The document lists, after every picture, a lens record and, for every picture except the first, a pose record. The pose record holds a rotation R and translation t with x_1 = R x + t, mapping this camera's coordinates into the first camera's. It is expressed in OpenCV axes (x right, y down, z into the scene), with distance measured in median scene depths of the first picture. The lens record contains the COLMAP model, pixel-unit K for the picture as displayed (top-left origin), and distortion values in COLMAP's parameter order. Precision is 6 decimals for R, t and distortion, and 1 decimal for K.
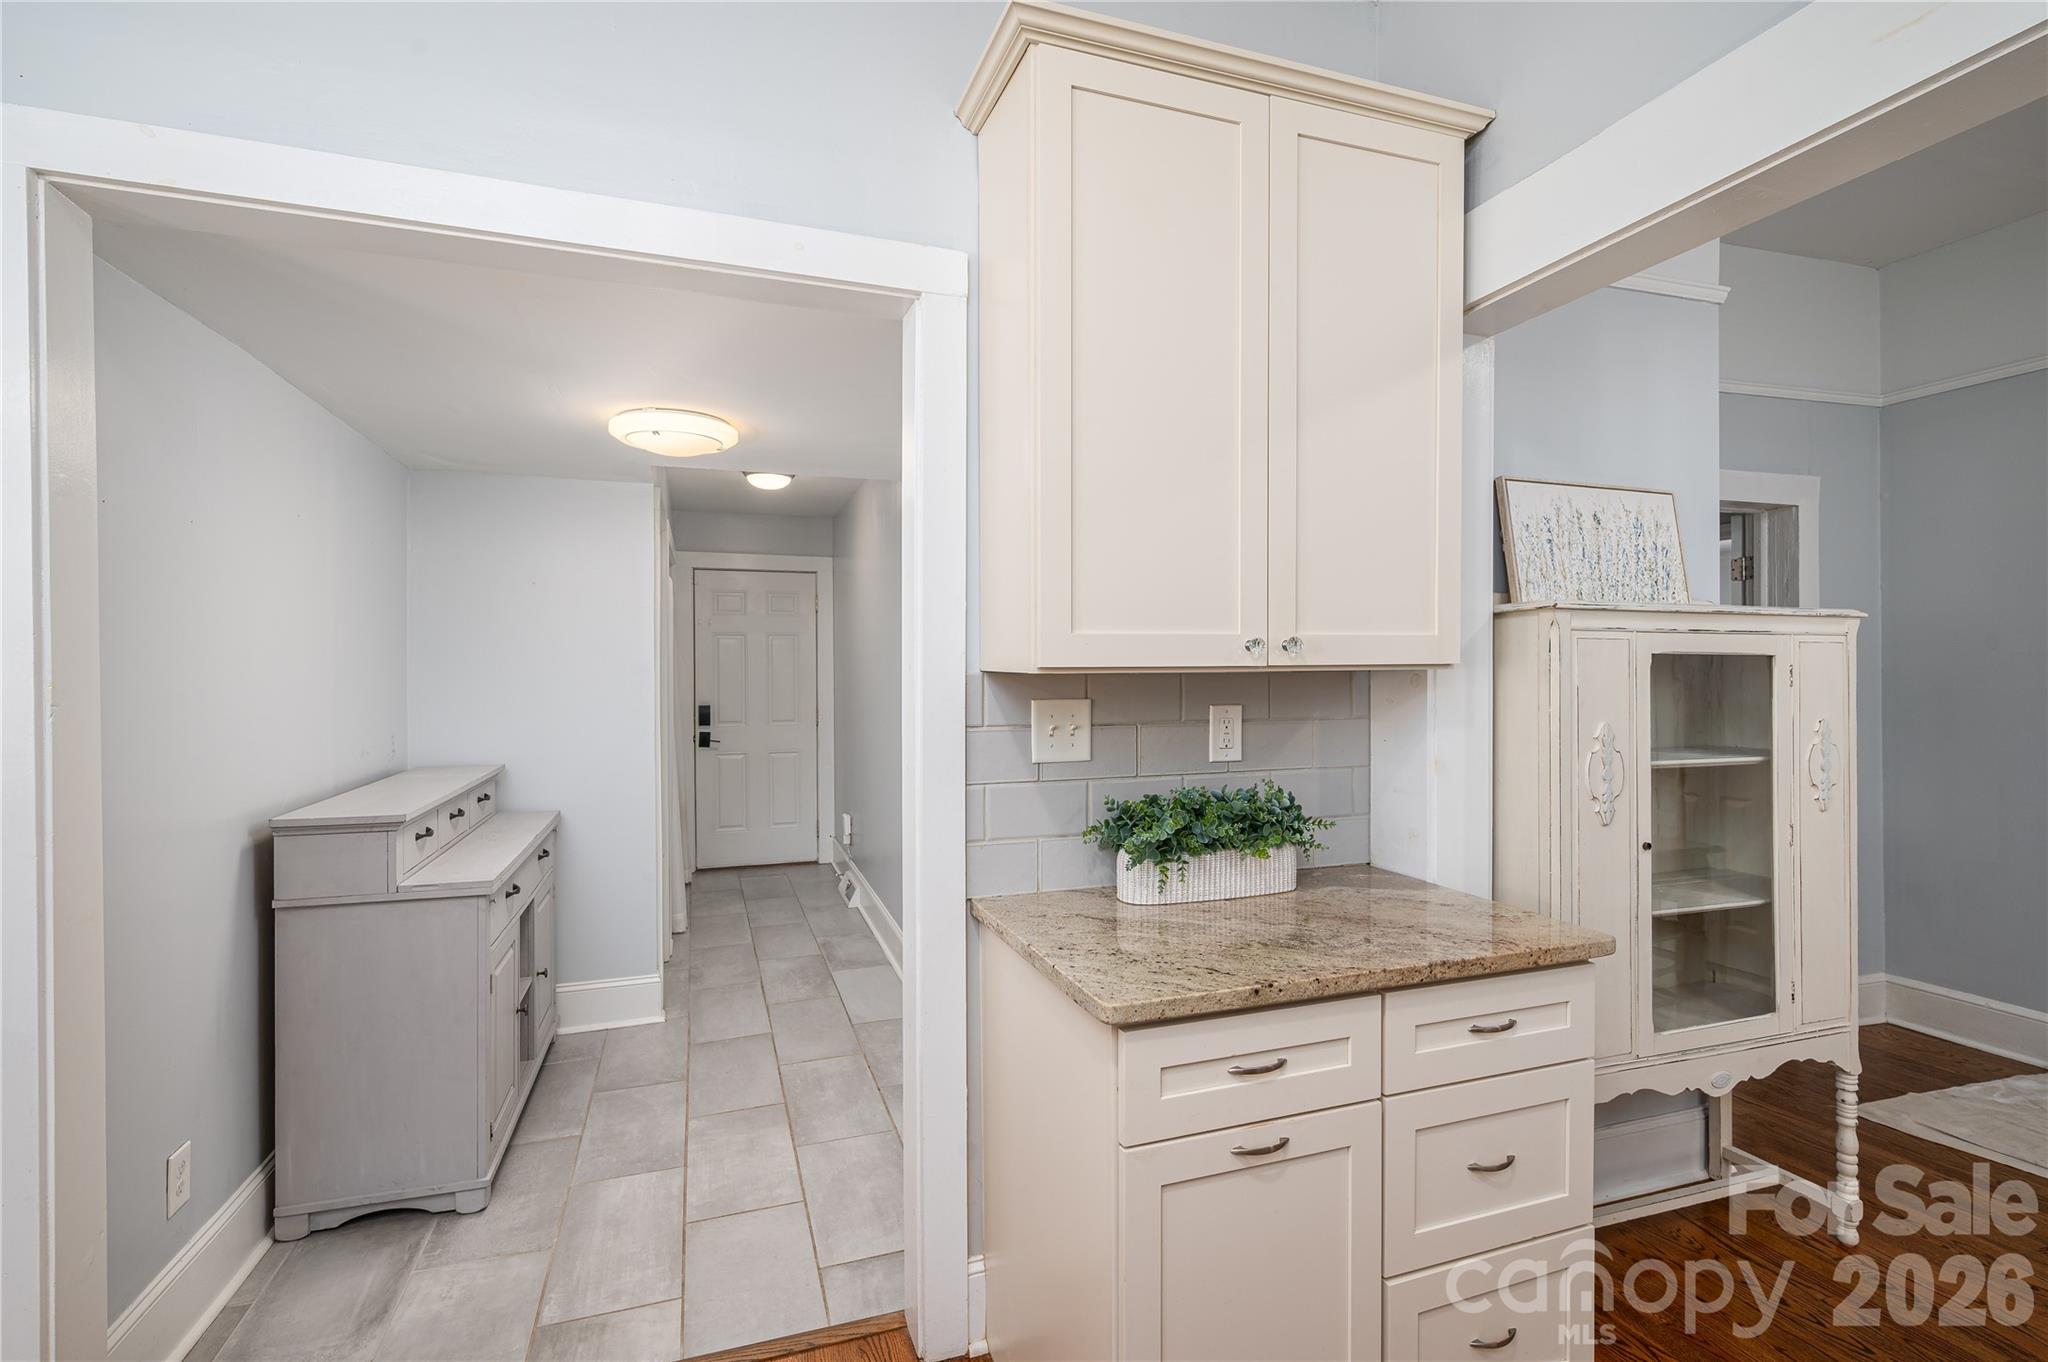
lens RADIAL K [[1002.1, 0, 1010.6], [0, 1002.1, 673.3], [0, 0, 1]] dist [-0.002875, -0.001049]
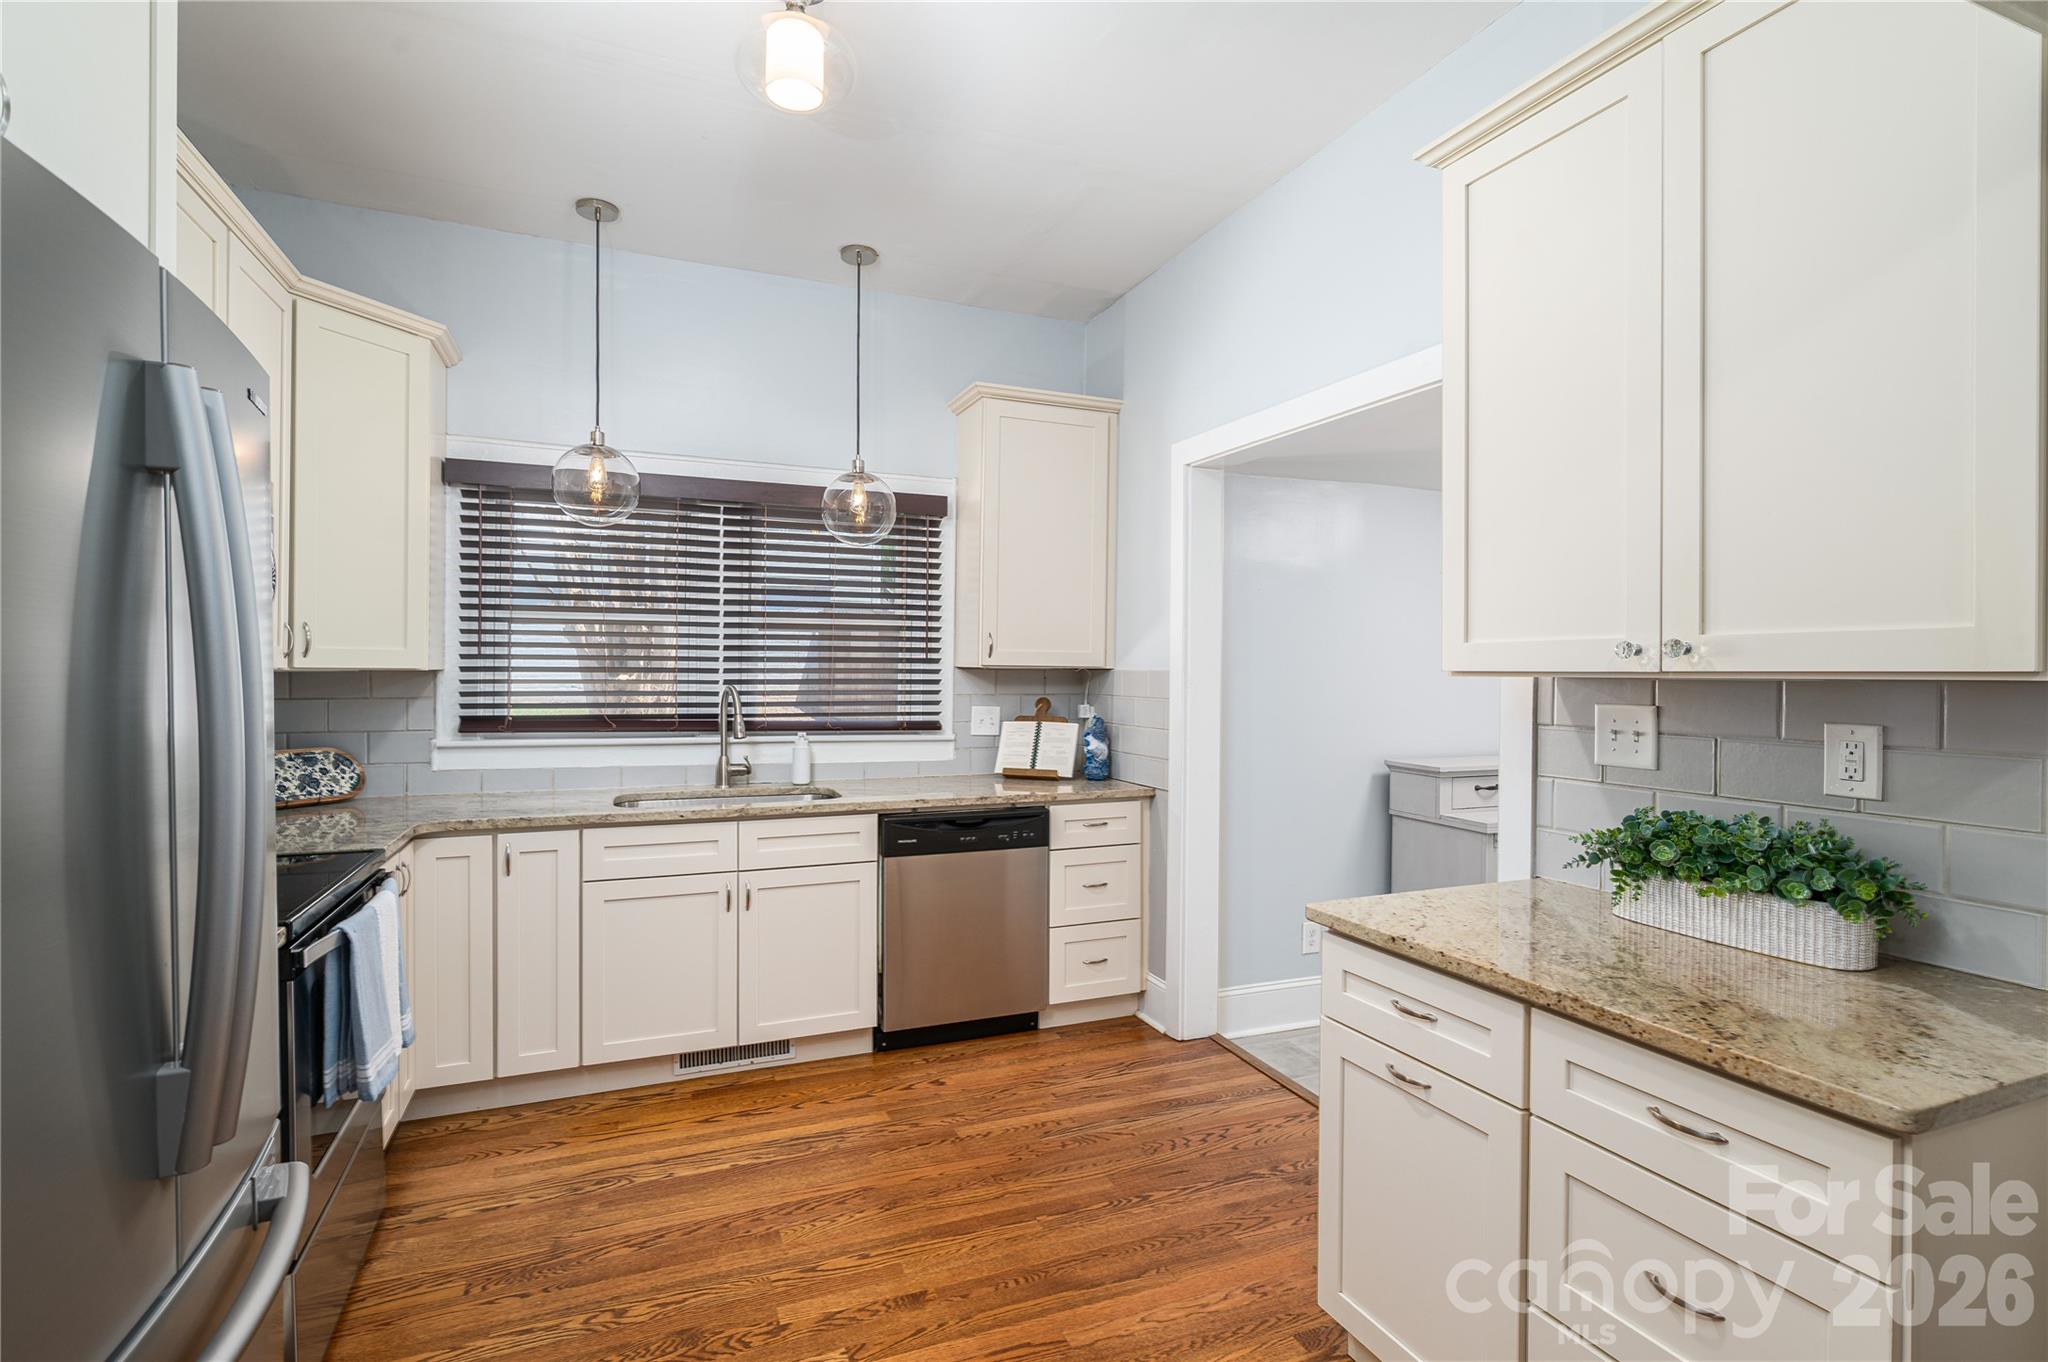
lens RADIAL K [[929.0, 0, 1010.6], [0, 929.0, 676.9], [0, 0, 1]] dist [0.005701, -0.000062]
pose [[0.057112, 0.011798, -0.998298, 0.901213], [-0.014792, 0.999830, 0.010970, -0.002680], [0.998258, 0.014141, 0.057277, 0.317546]]
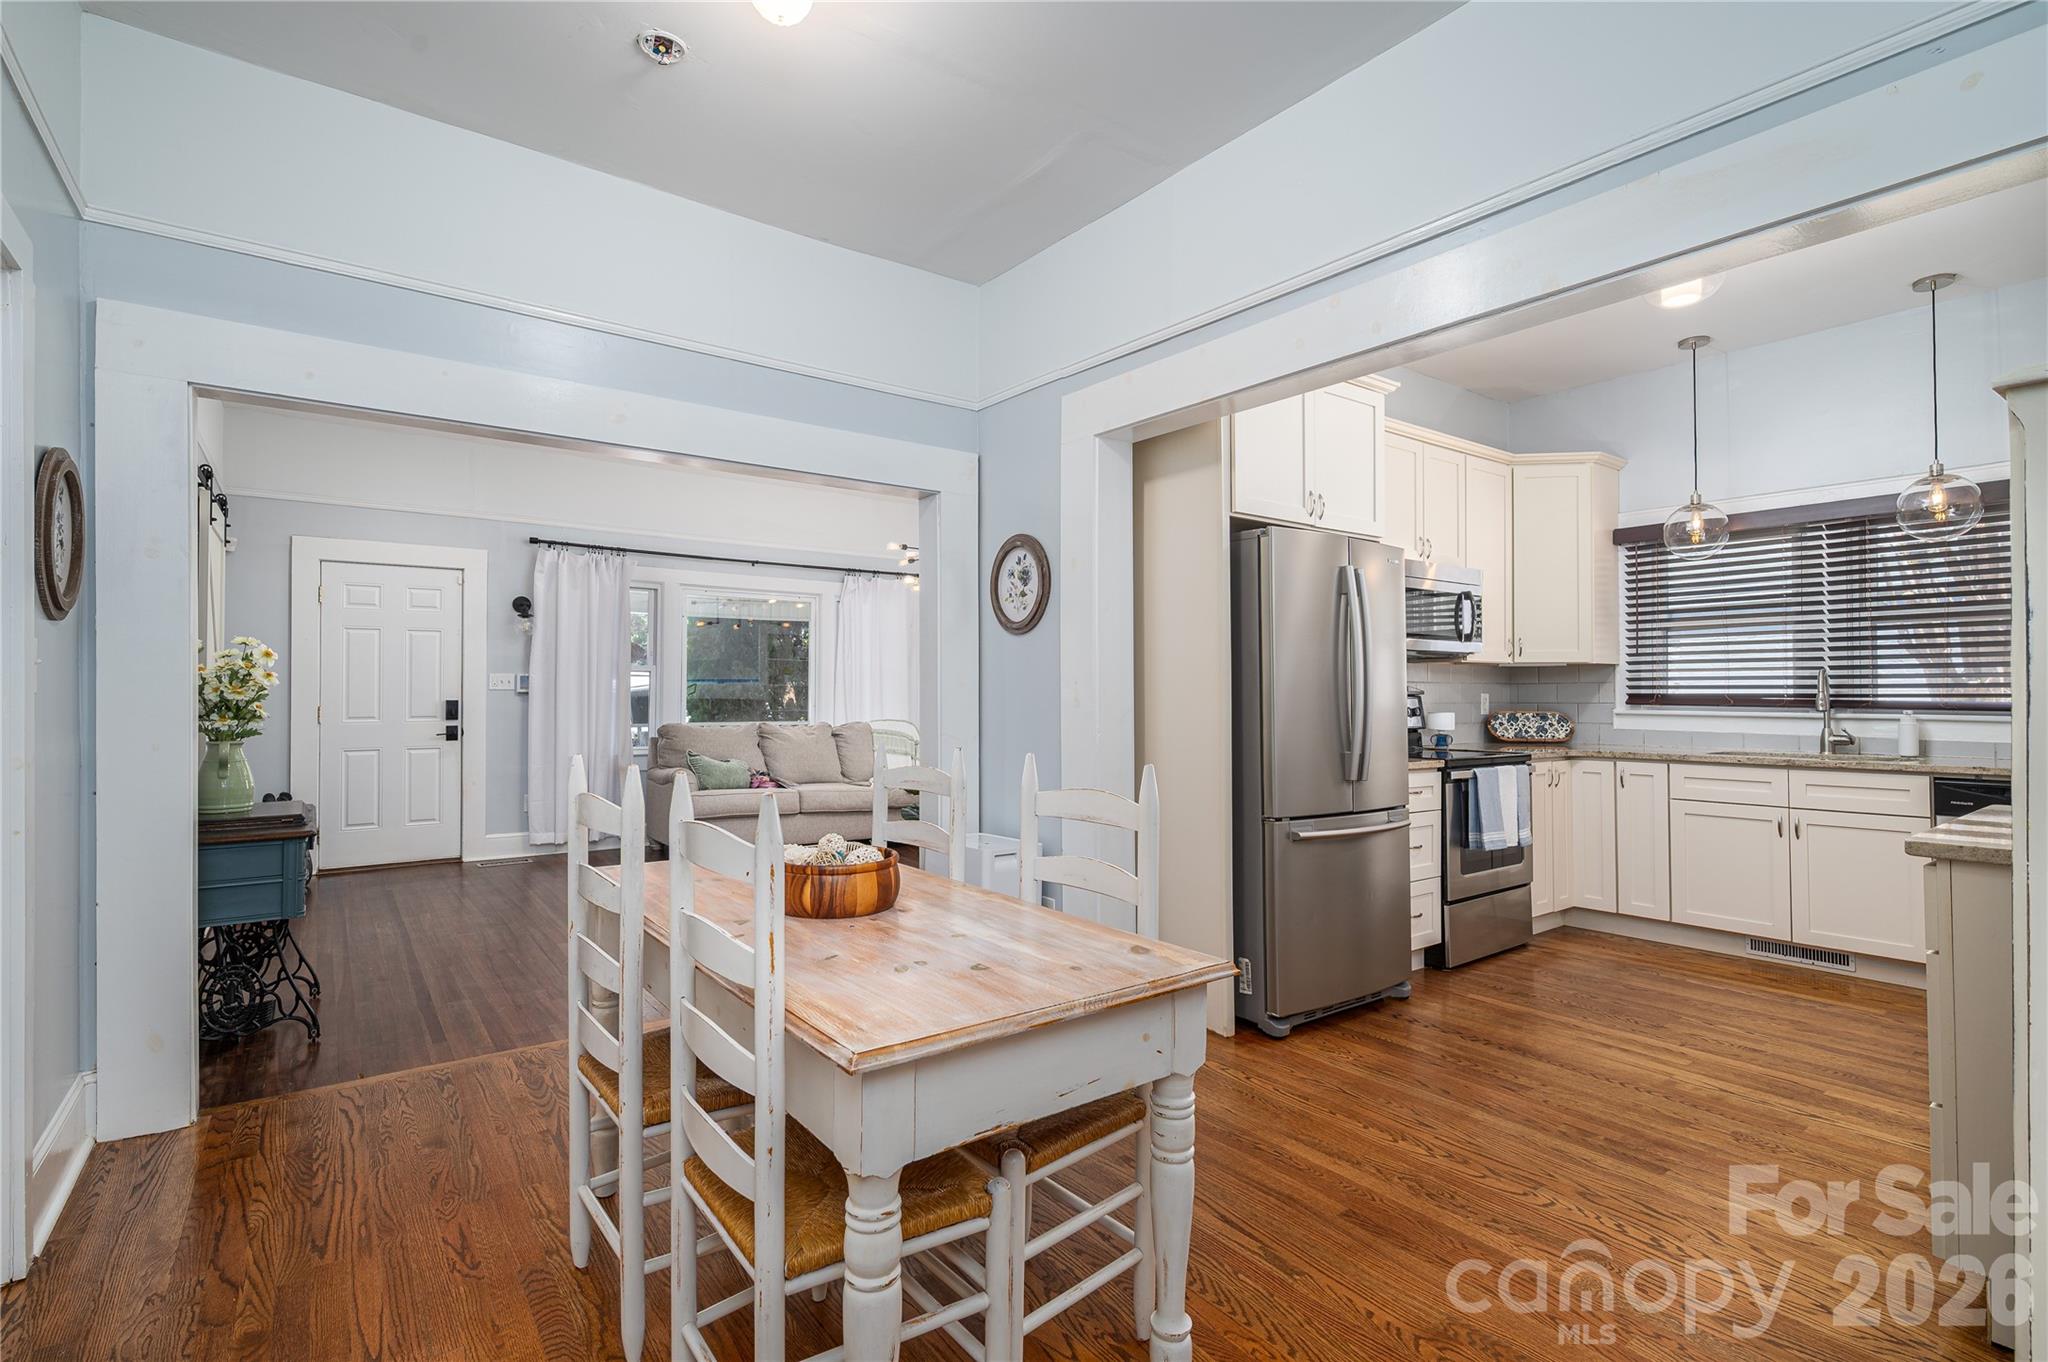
lens RADIAL K [[910.9, 0, 1045.8], [0, 910.9, 684.8], [0, 0, 1]] dist [0.001580, 0.000404]
pose [[-0.954765, 0.001755, -0.297357, 1.451721], [0.001170, 0.999997, 0.002146, 0.067422], [0.297360, 0.001701, -0.954764, 1.339122]]
